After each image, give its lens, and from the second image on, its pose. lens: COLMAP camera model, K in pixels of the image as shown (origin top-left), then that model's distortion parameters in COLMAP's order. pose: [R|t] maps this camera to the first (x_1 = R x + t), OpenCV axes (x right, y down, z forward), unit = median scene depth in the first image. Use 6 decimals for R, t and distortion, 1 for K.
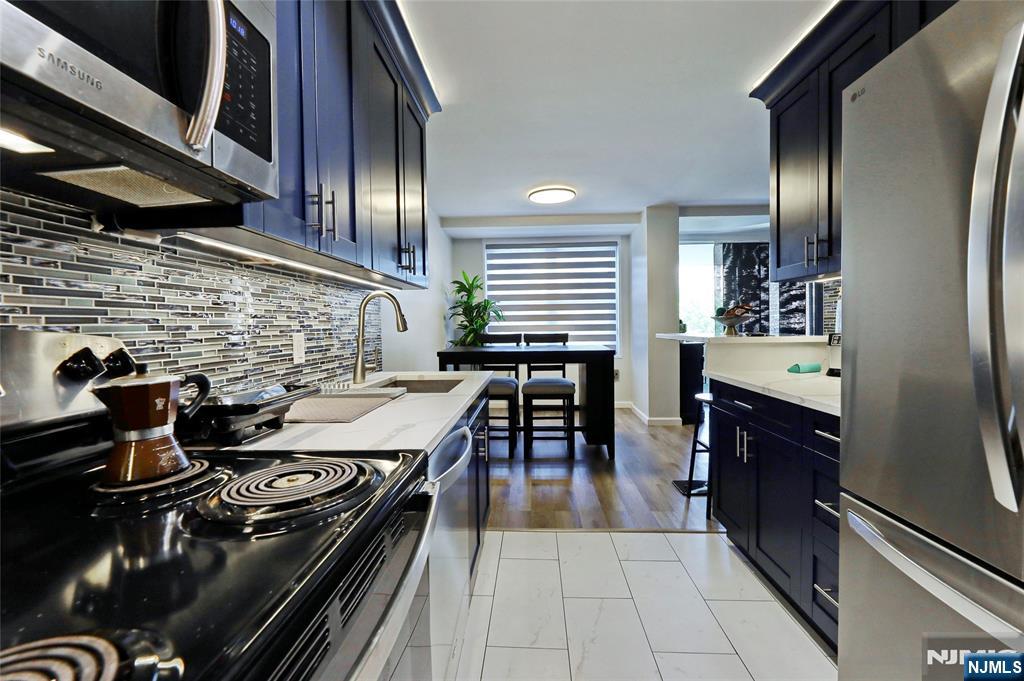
lens RADIAL K [[420.7, 0, 505.2], [0, 420.7, 339.8], [0, 0, 1]] dist [0.000425, 0.000027]
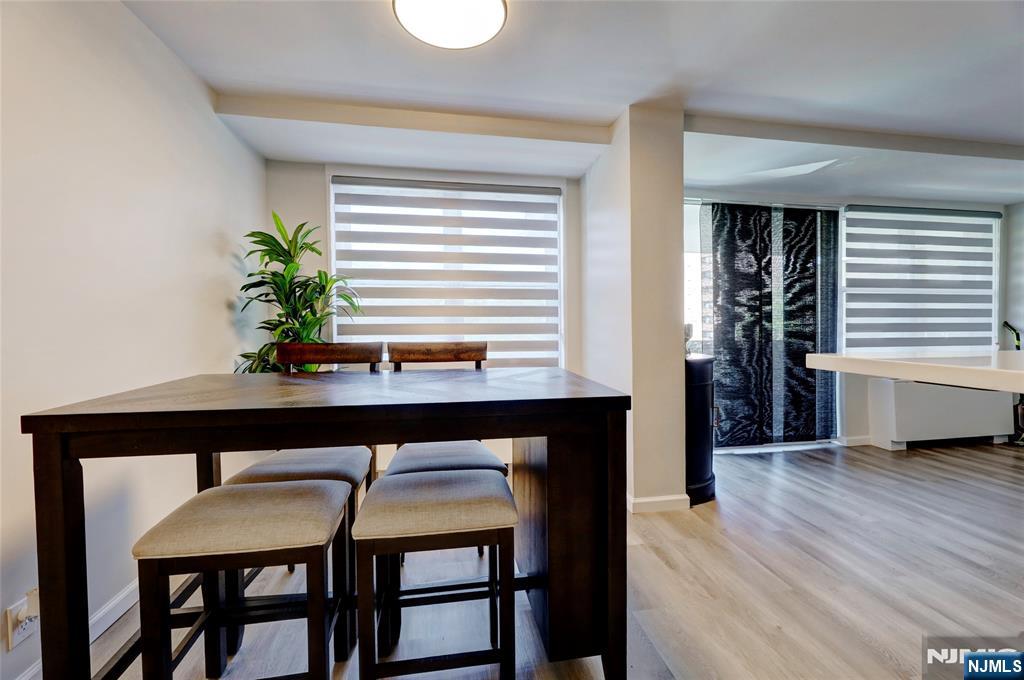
lens RADIAL K [[420.7, 0, 505.2], [0, 420.7, 339.3], [0, 0, 1]] dist [0.000425, 0.000027]
pose [[0.973657, 0.002382, 0.228004, 0.052542], [-0.004166, 0.999964, 0.007340, -0.019618], [-0.227978, -0.008097, 0.973633, 0.449013]]
